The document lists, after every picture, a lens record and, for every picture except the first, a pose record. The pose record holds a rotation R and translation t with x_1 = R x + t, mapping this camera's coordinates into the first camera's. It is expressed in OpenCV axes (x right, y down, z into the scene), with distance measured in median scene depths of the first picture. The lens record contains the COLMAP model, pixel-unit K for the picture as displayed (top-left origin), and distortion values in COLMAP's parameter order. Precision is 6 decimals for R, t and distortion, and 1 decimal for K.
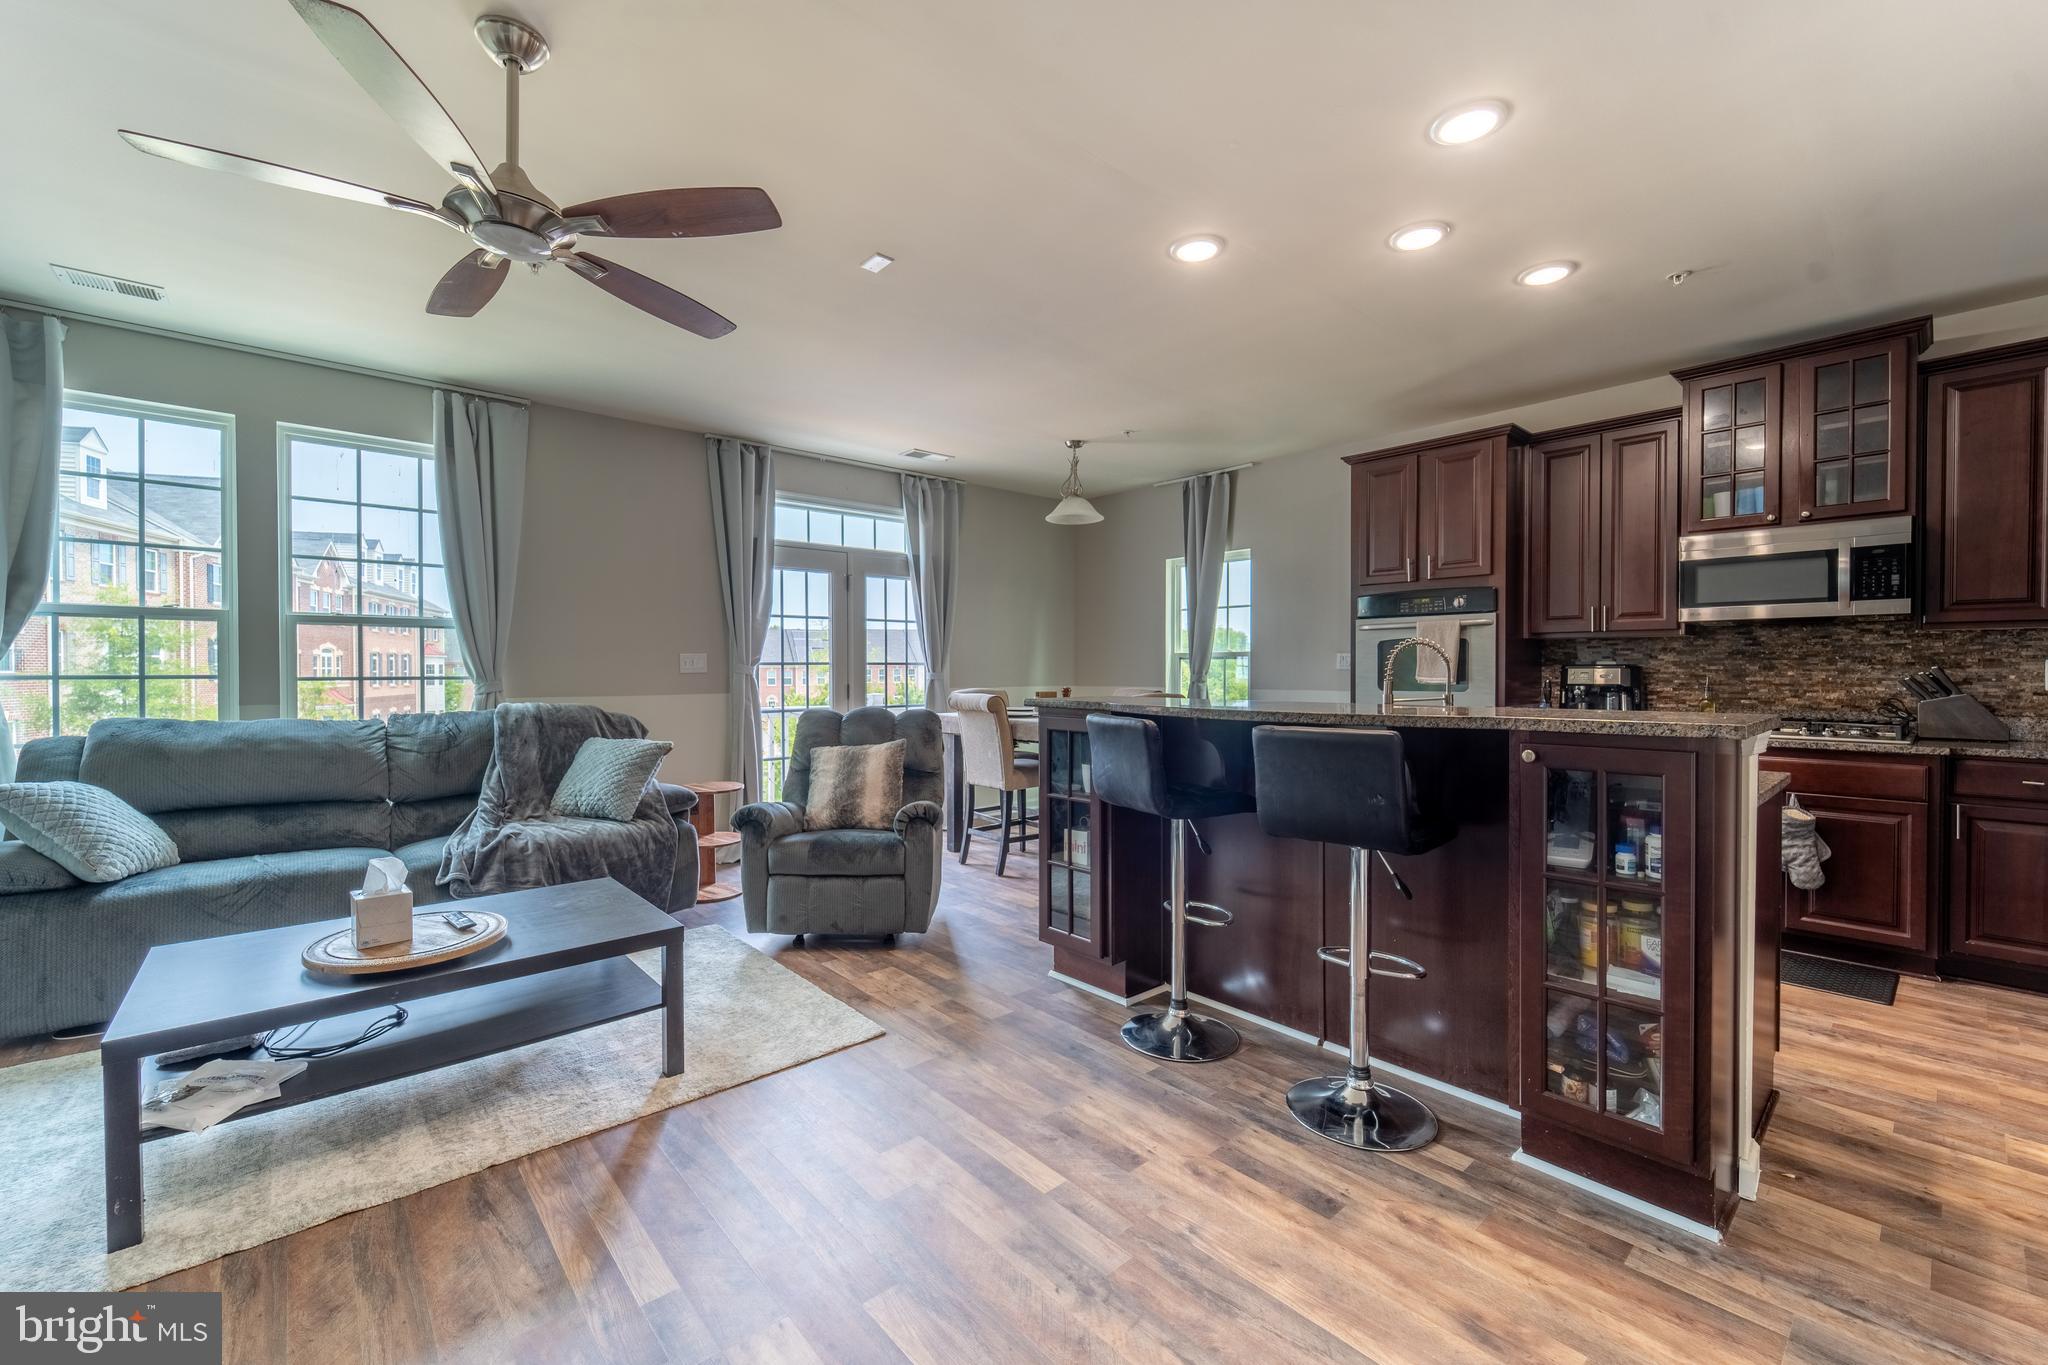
lens RADIAL K [[838.7, 0, 1018.9], [0, 838.7, 680.0], [0, 0, 1]] dist [0.002776, -0.002137]
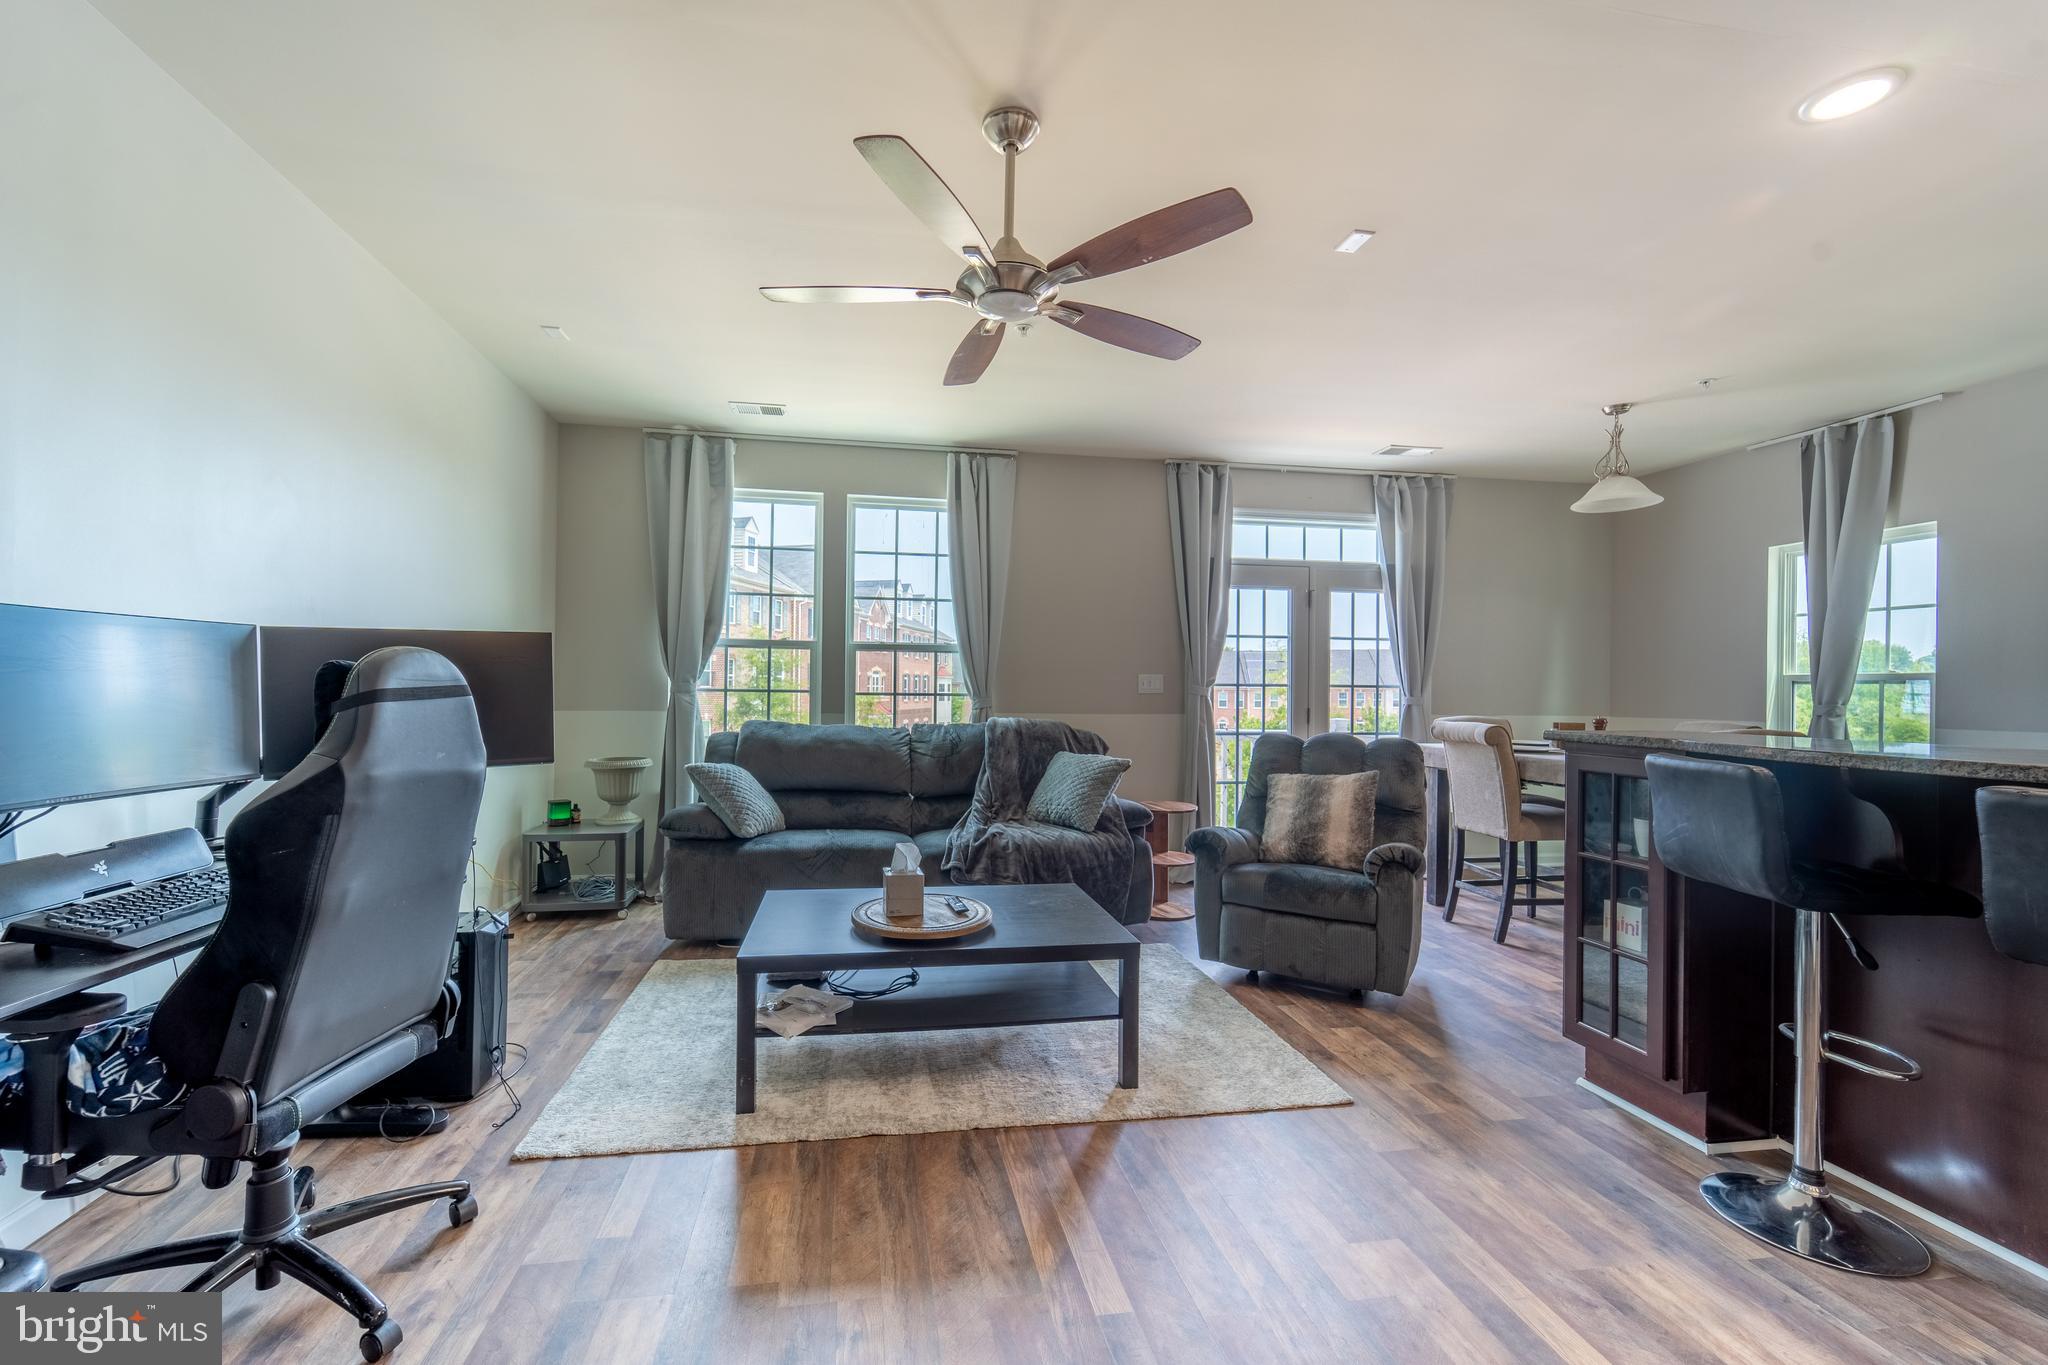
lens RADIAL K [[843.6, 0, 974.6], [0, 843.6, 688.1], [0, 0, 1]] dist [-0.002315, -0.000647]
pose [[0.840404, 0.010043, -0.541867, -0.014253], [-0.019074, 0.999757, -0.011053, 0.001112], [0.541624, 0.019624, 0.840392, 0.022918]]
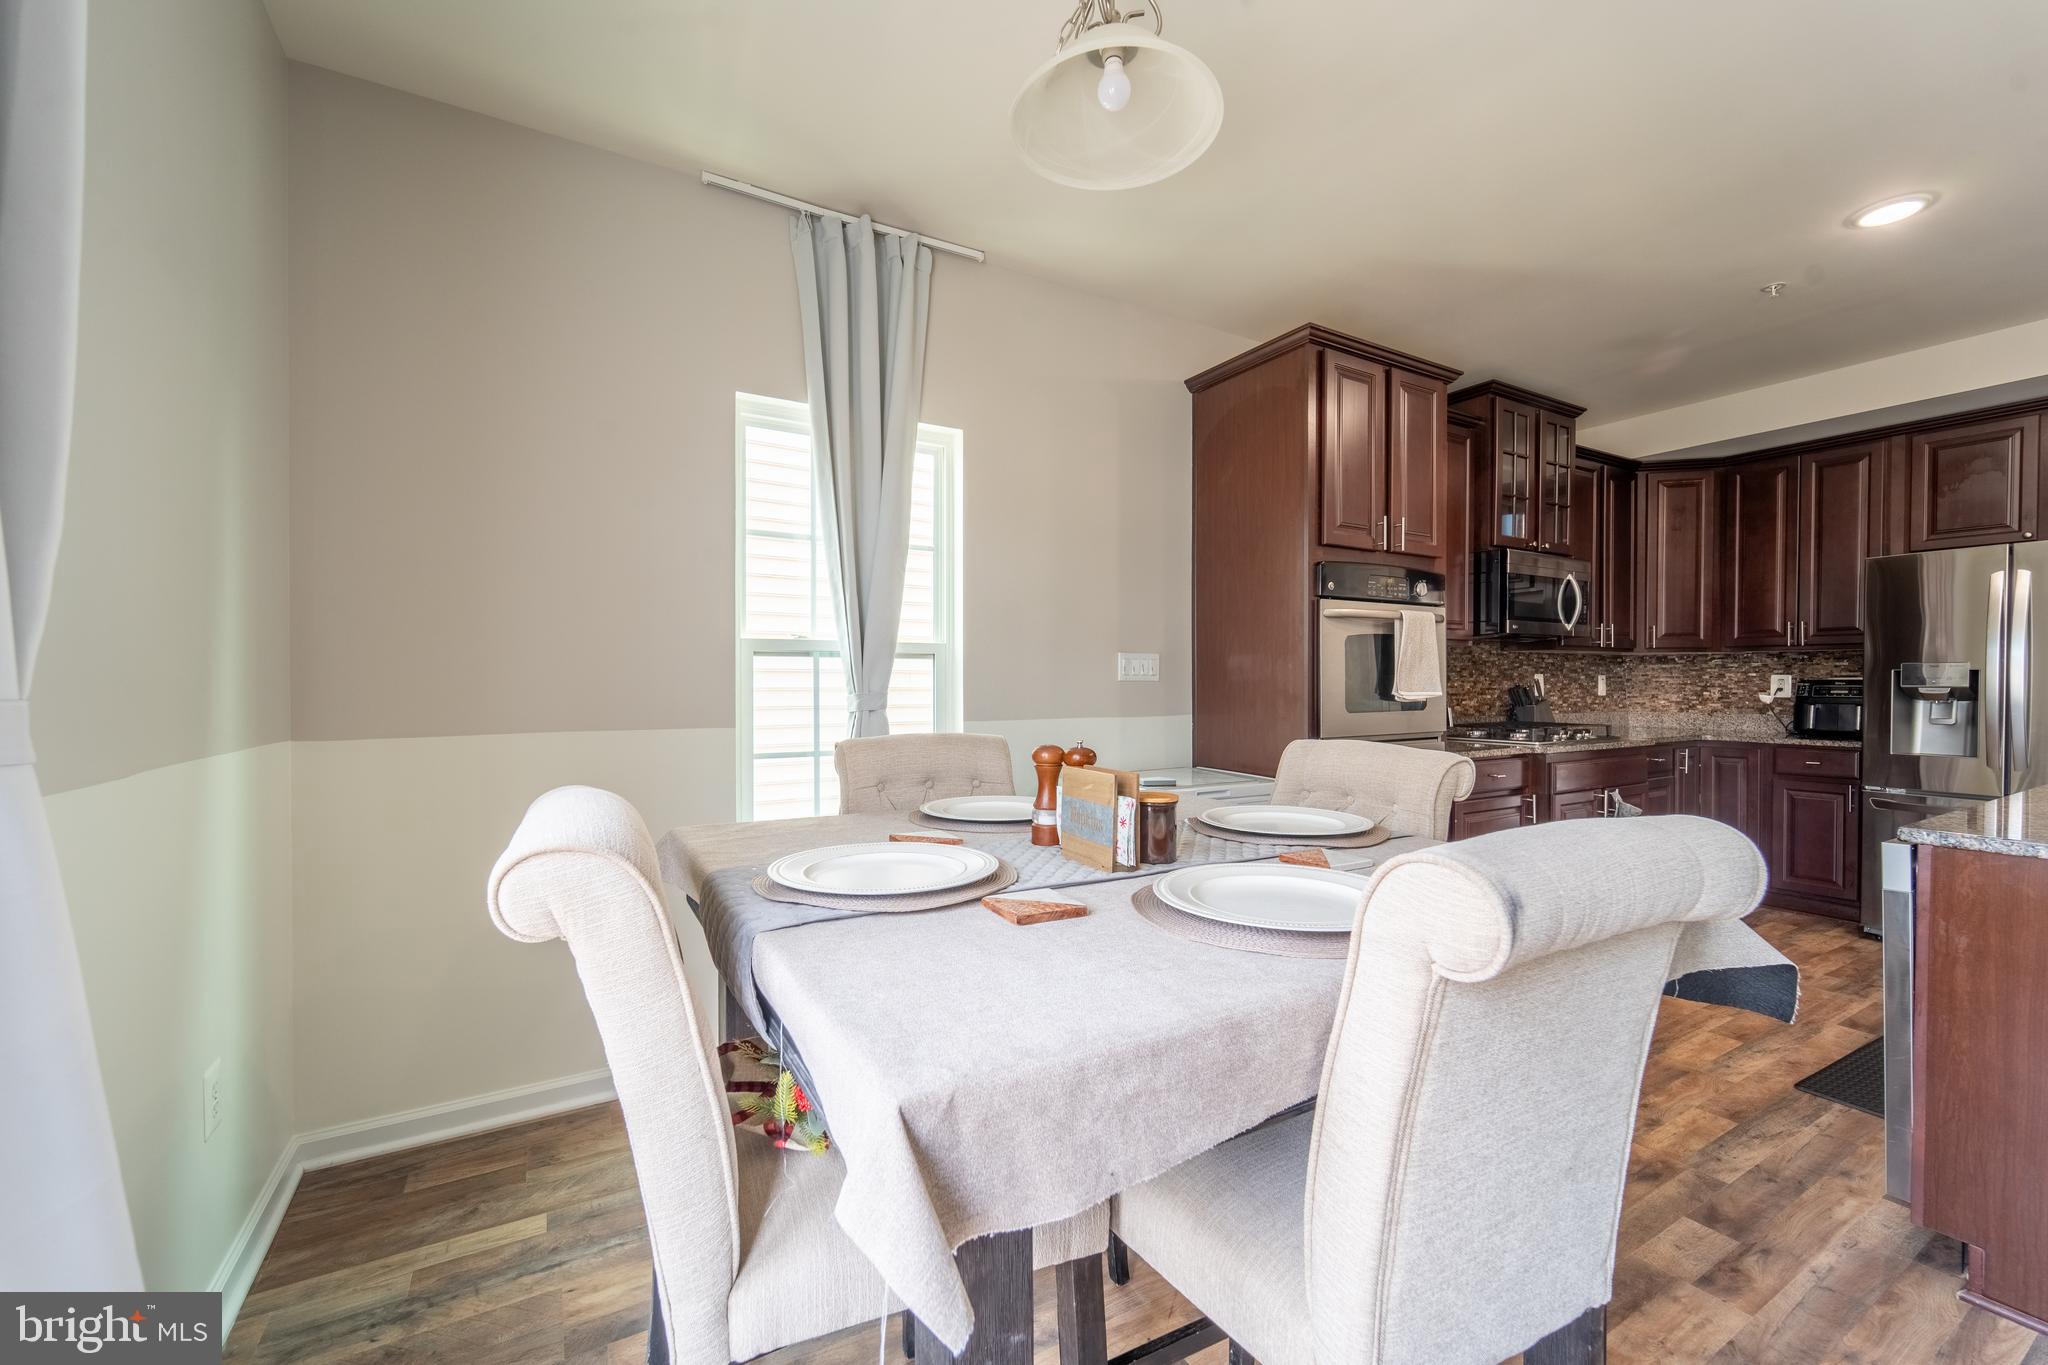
lens RADIAL K [[834.0, 0, 1033.8], [0, 834.0, 693.4], [0, 0, 1]] dist [-0.002209, -0.000445]
pose [[0.189209, -0.010243, 0.981883, -0.345997], [0.013261, 0.999881, 0.007875, -0.014215], [-0.981847, 0.011531, 0.189322, 1.579459]]
